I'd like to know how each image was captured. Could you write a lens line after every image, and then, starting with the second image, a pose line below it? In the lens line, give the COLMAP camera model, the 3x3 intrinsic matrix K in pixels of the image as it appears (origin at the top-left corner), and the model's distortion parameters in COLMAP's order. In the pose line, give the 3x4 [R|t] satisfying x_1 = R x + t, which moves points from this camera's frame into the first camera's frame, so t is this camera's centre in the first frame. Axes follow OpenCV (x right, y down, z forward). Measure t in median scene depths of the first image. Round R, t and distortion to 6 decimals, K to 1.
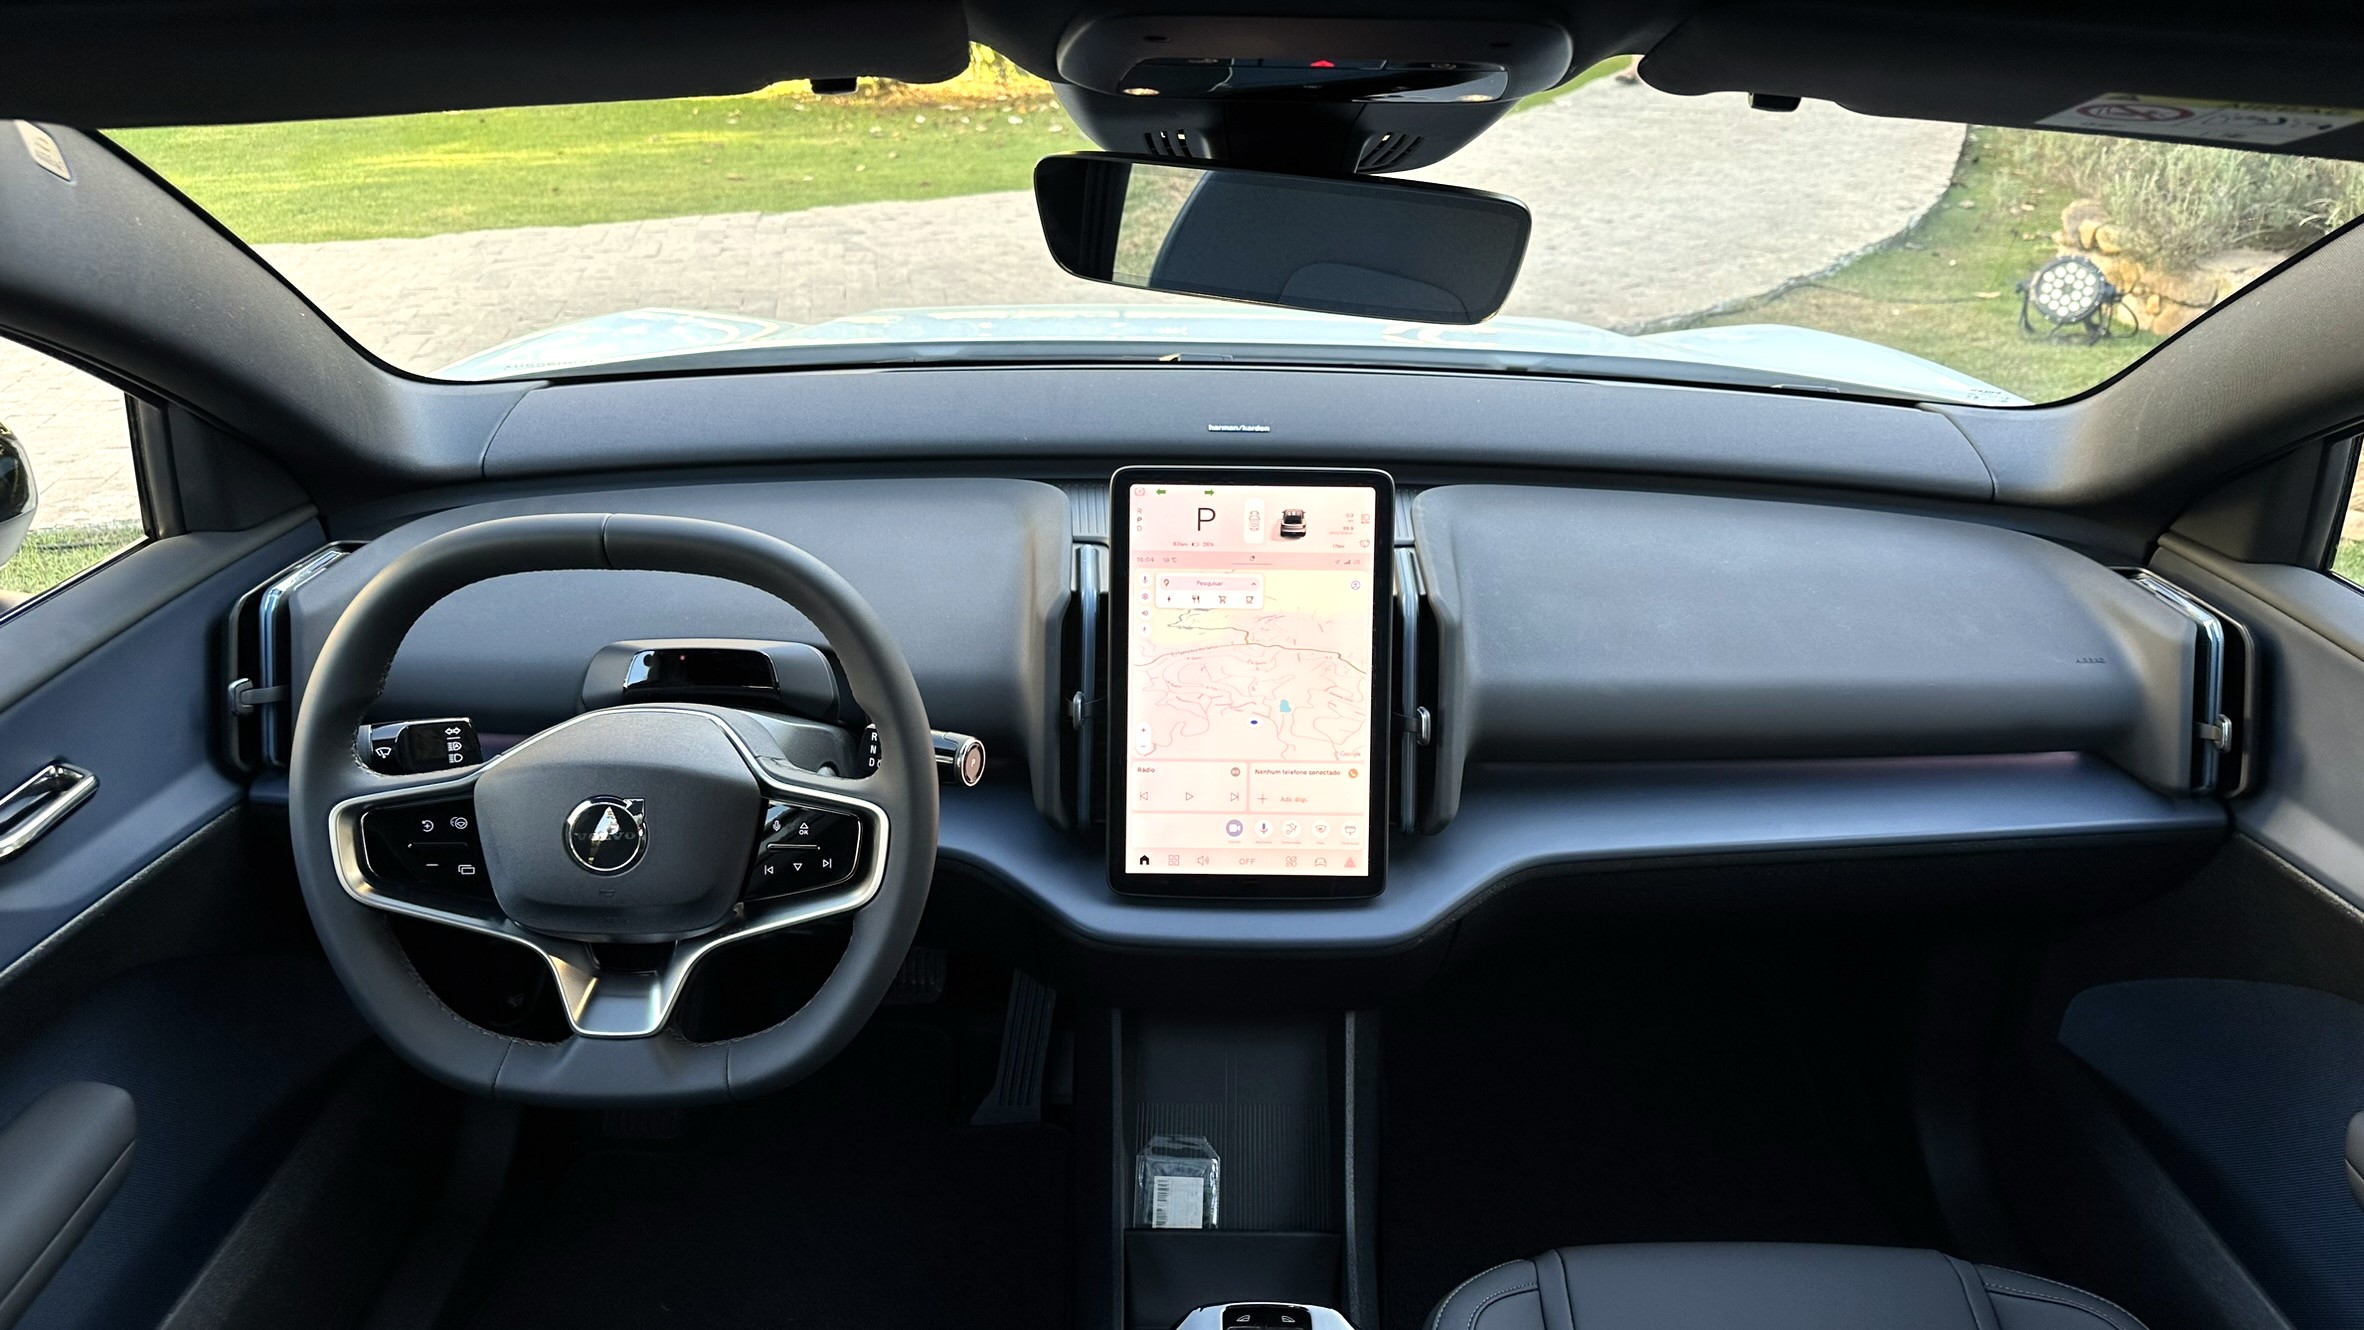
lens RADIAL K [[1622.1, 0, 1218.1], [0, 1622.1, 656.0], [0, 0, 1]] dist [0.110322, -0.166208]
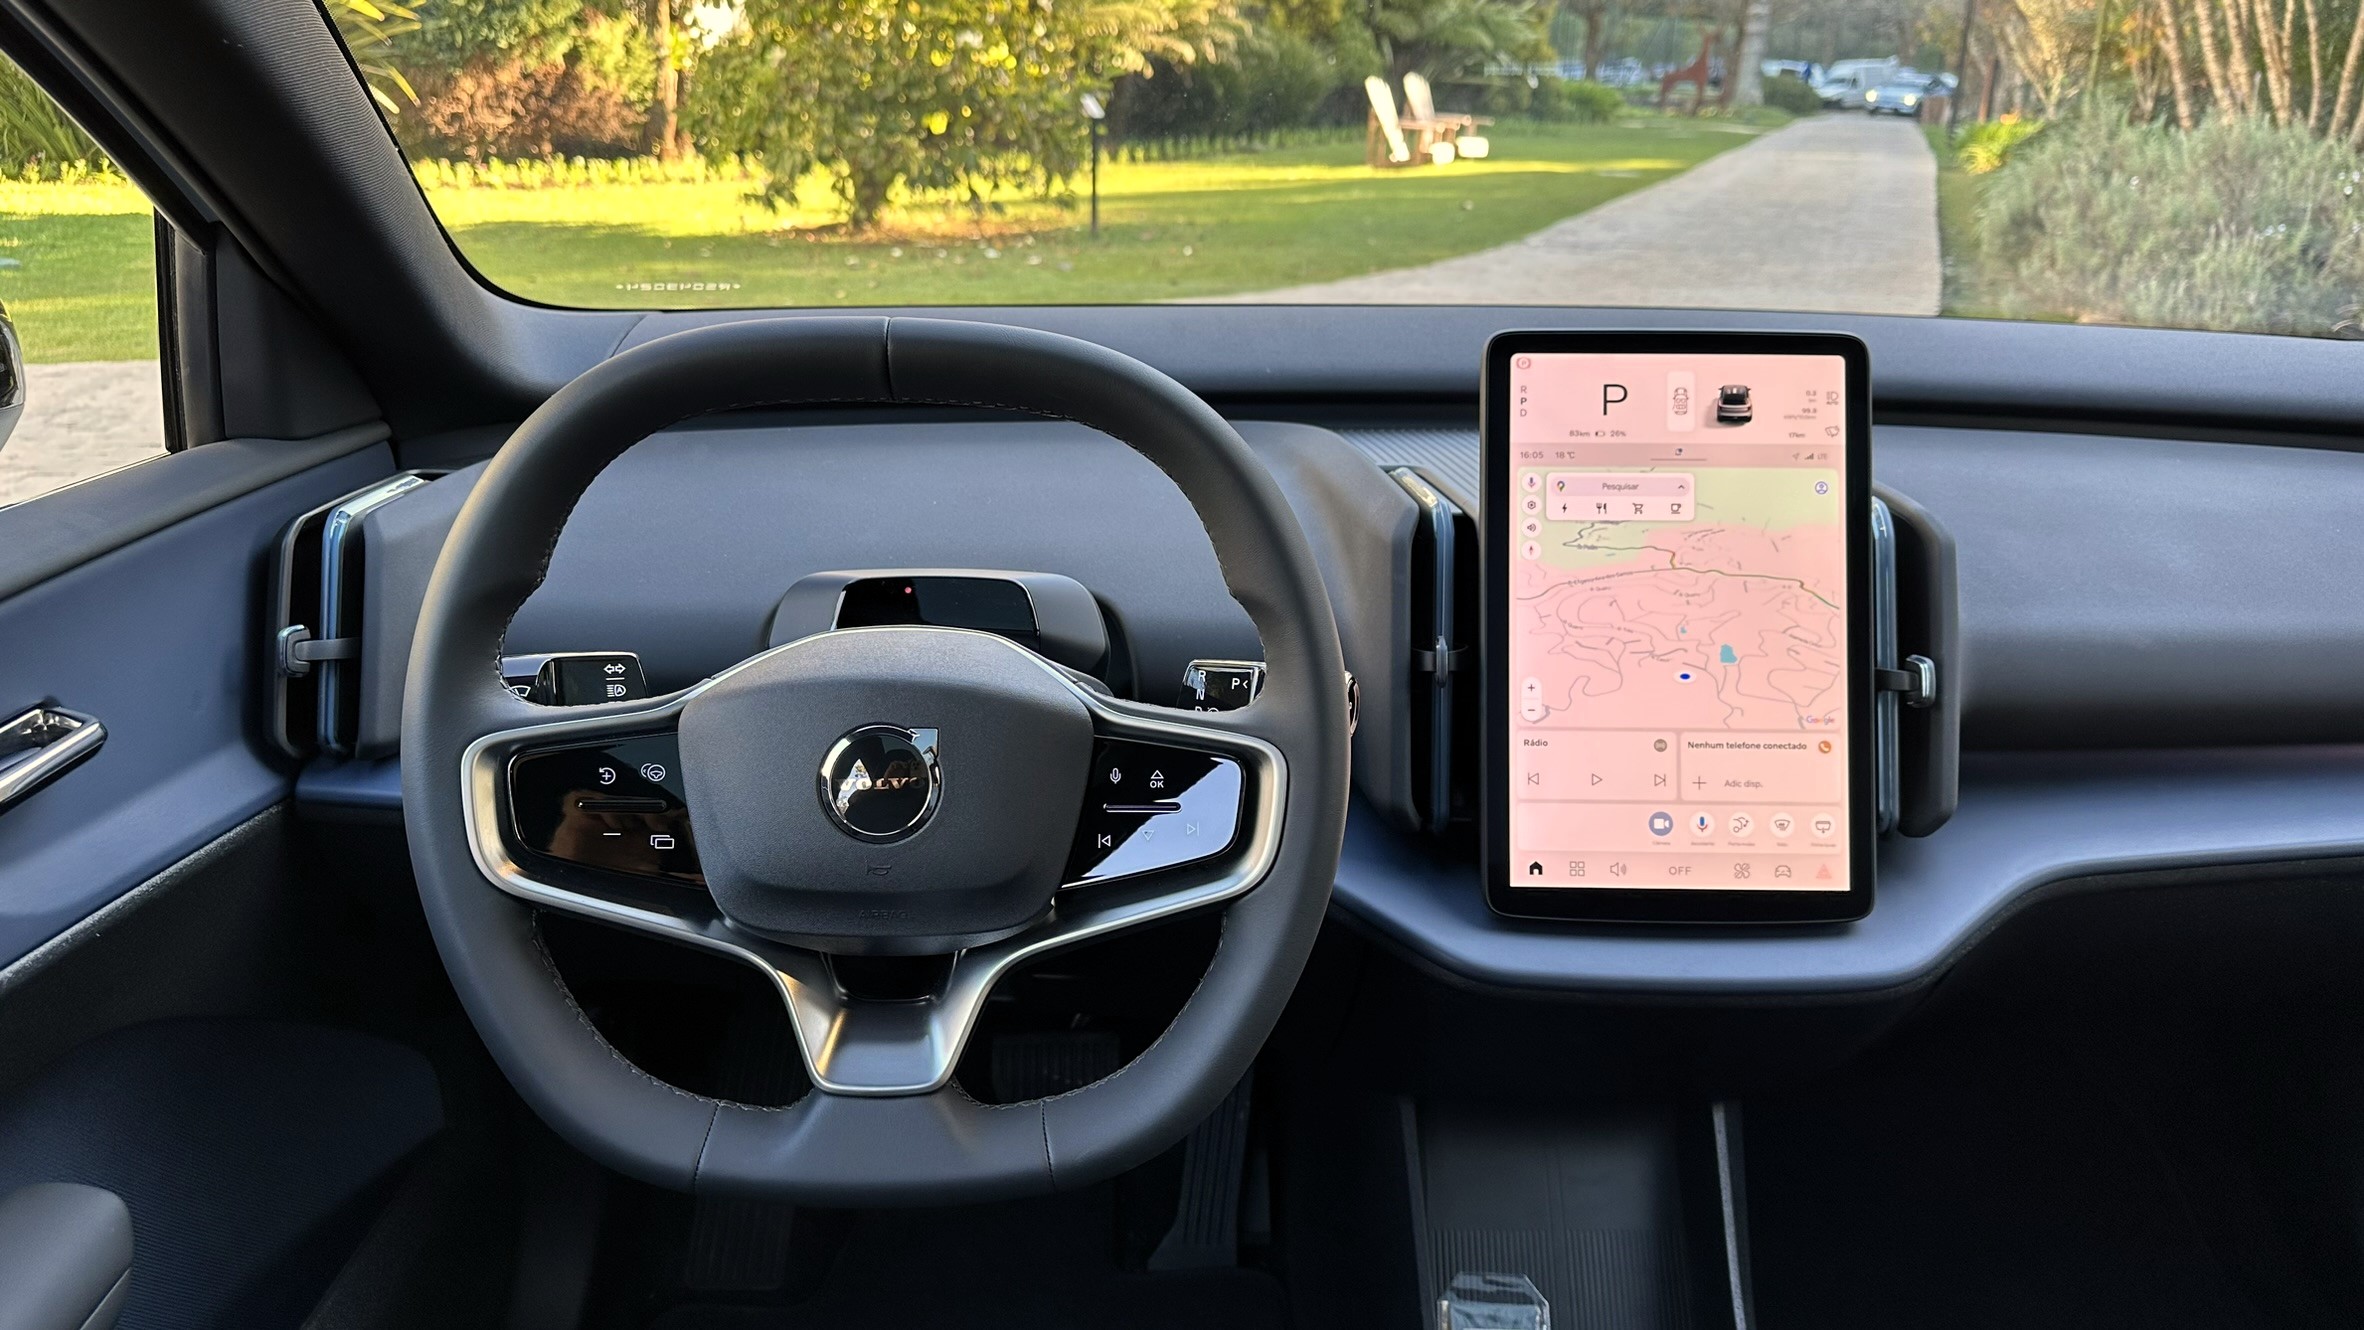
lens RADIAL K [[1644.4, 0, 1182.0], [0, 1644.4, 665.0], [0, 0, 1]] dist [0.109652, -0.185818]
pose [[0.999892, -0.004655, 0.013973, -0.212522], [0.005877, 0.996036, -0.088755, 0.100009], [-0.013504, 0.088827, 0.995955, 0.264092]]
